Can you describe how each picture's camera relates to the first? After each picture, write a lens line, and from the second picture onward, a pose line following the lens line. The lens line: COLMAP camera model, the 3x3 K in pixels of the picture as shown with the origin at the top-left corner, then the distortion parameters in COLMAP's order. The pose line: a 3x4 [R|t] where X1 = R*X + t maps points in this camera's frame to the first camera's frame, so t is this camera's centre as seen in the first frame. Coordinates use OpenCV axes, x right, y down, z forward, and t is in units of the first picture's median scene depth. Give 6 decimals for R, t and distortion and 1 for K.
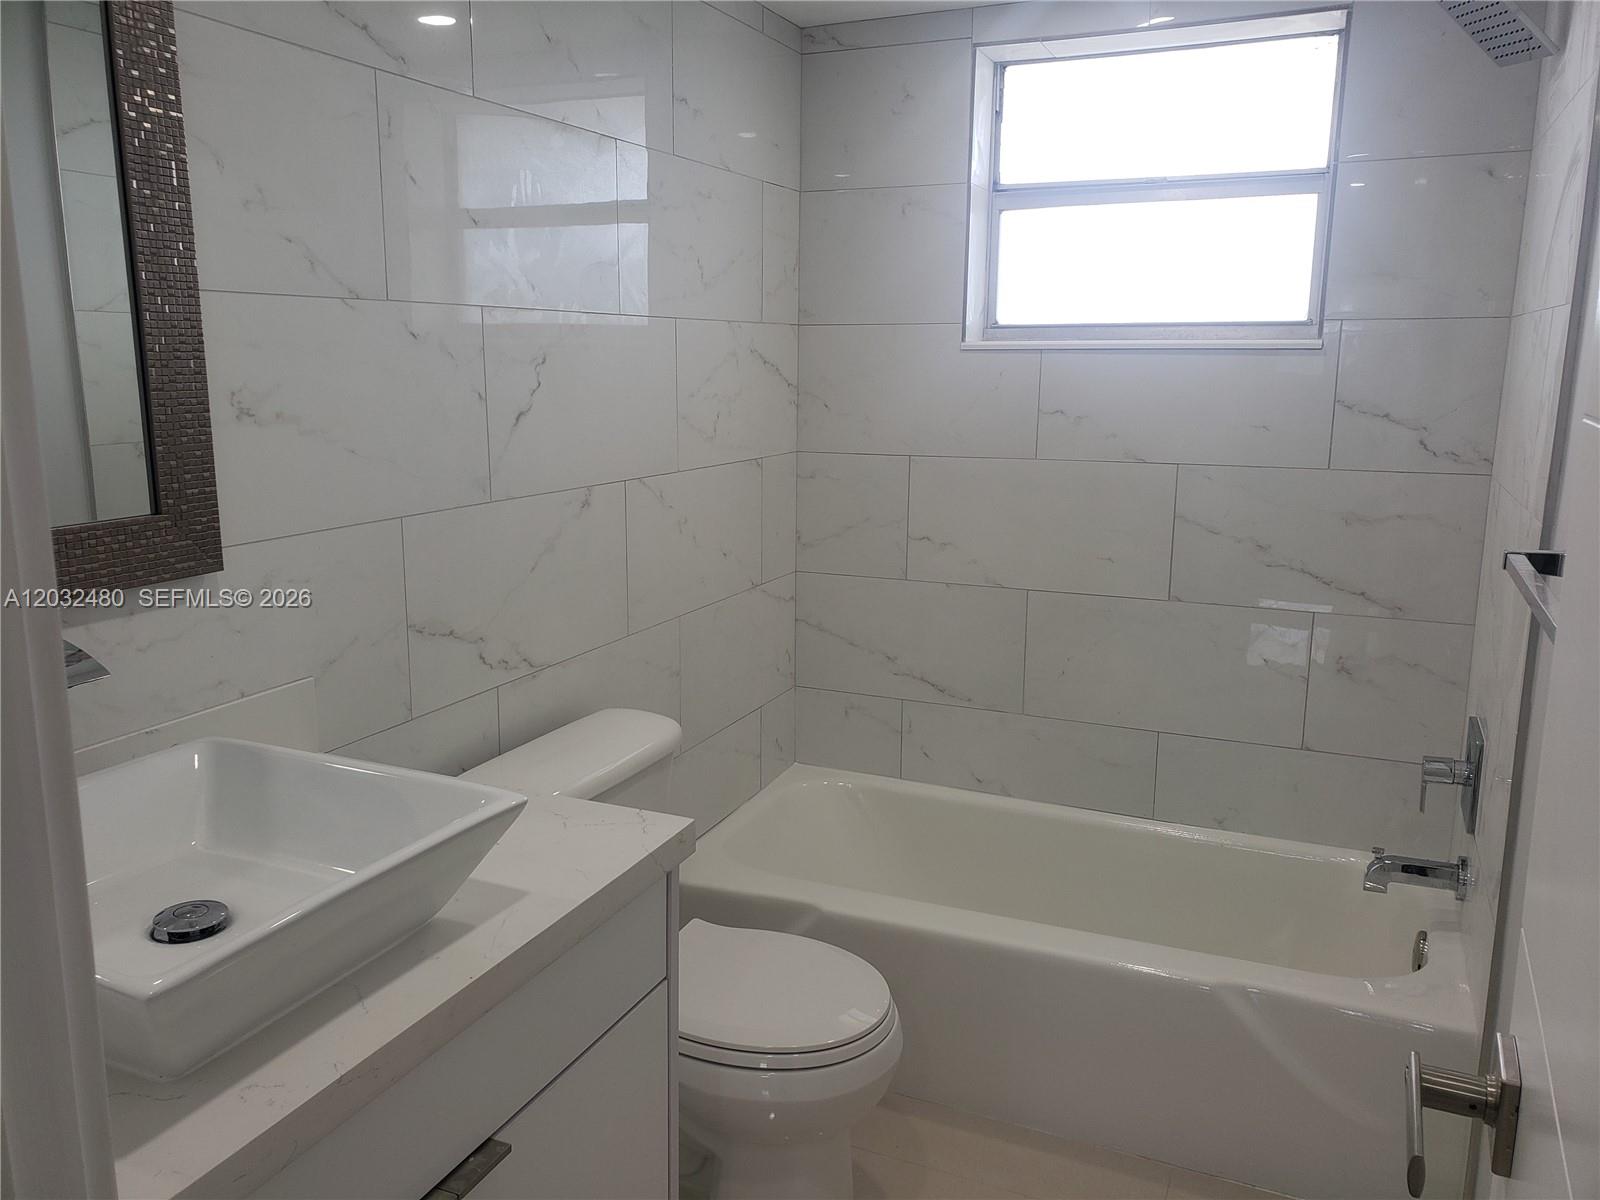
lens RADIAL K [[1240.7, 0, 794.3], [0, 1240.7, 588.3], [0, 0, 1]] dist [0.018652, 0.005447]
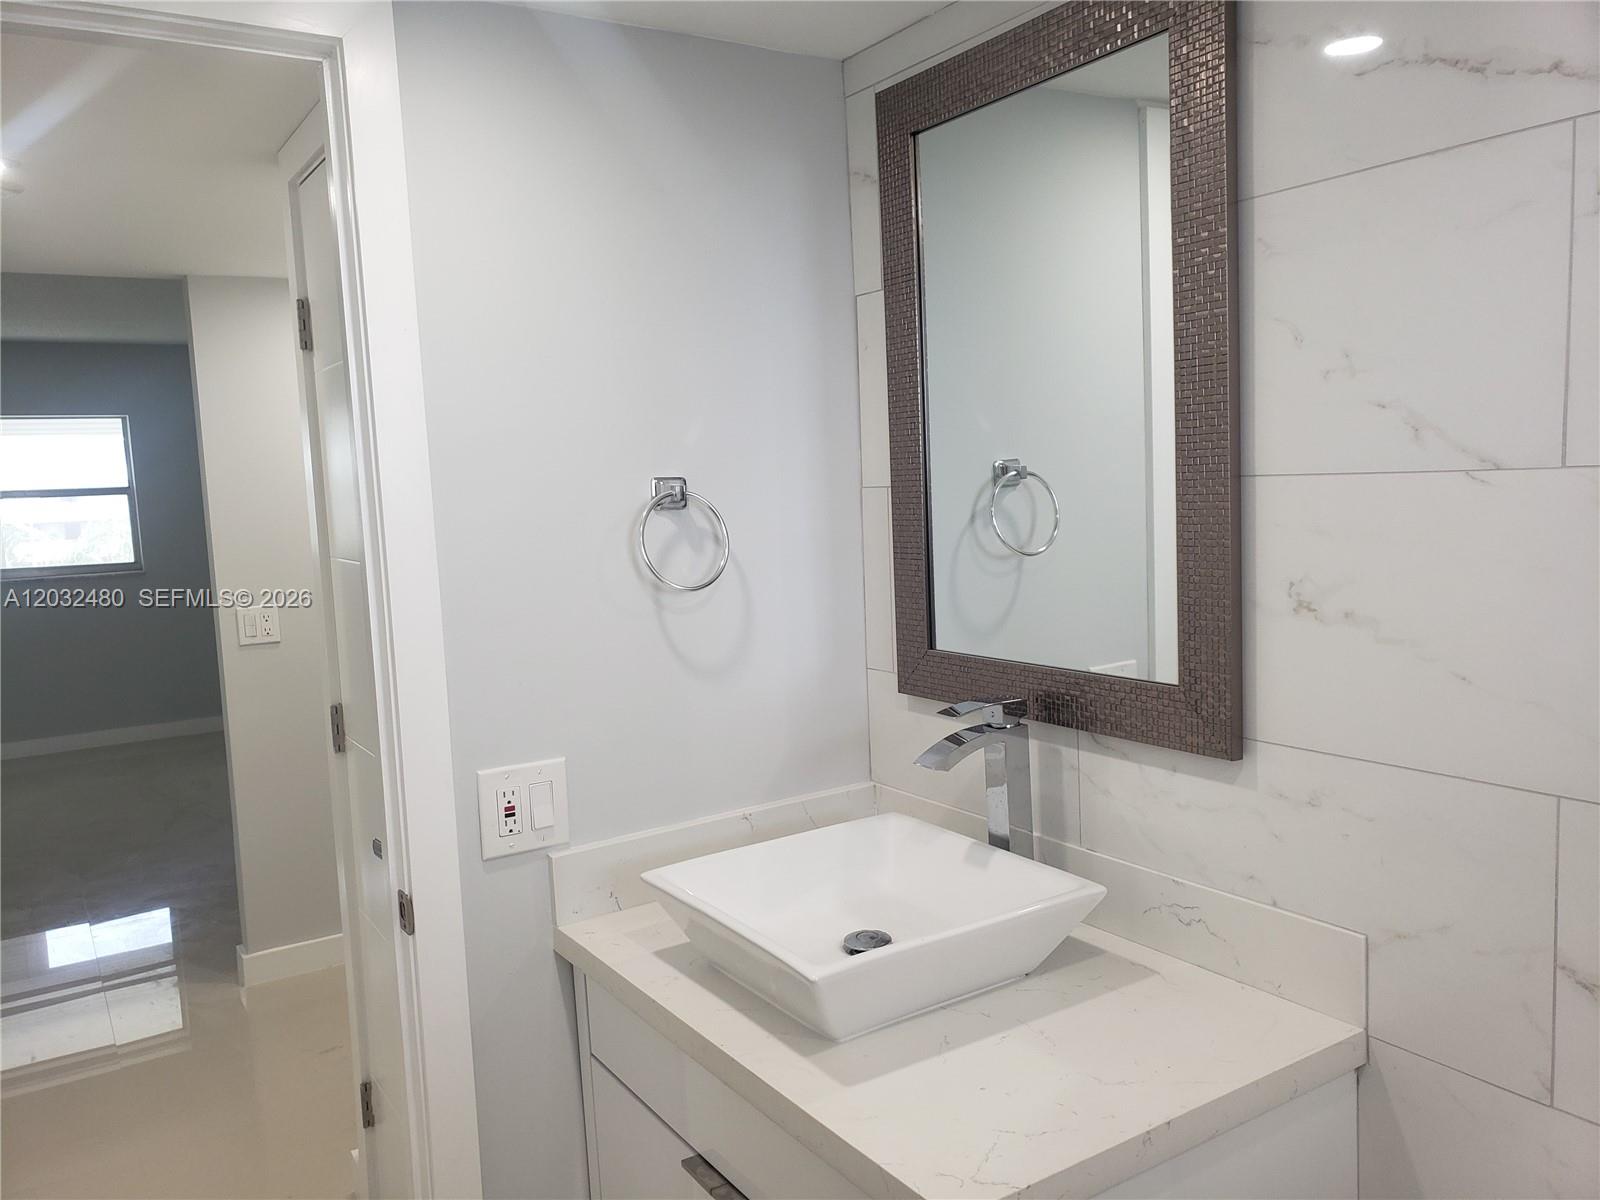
lens RADIAL K [[1240.7, 0, 791.2], [0, 1240.7, 608.9], [0, 0, 1]] dist [0.018652, 0.005447]
pose [[-0.559783, 0.122805, -0.819489, 0.499352], [-0.104758, 0.970534, 0.216999, -0.294462], [0.821991, 0.207321, -0.530424, 1.171836]]
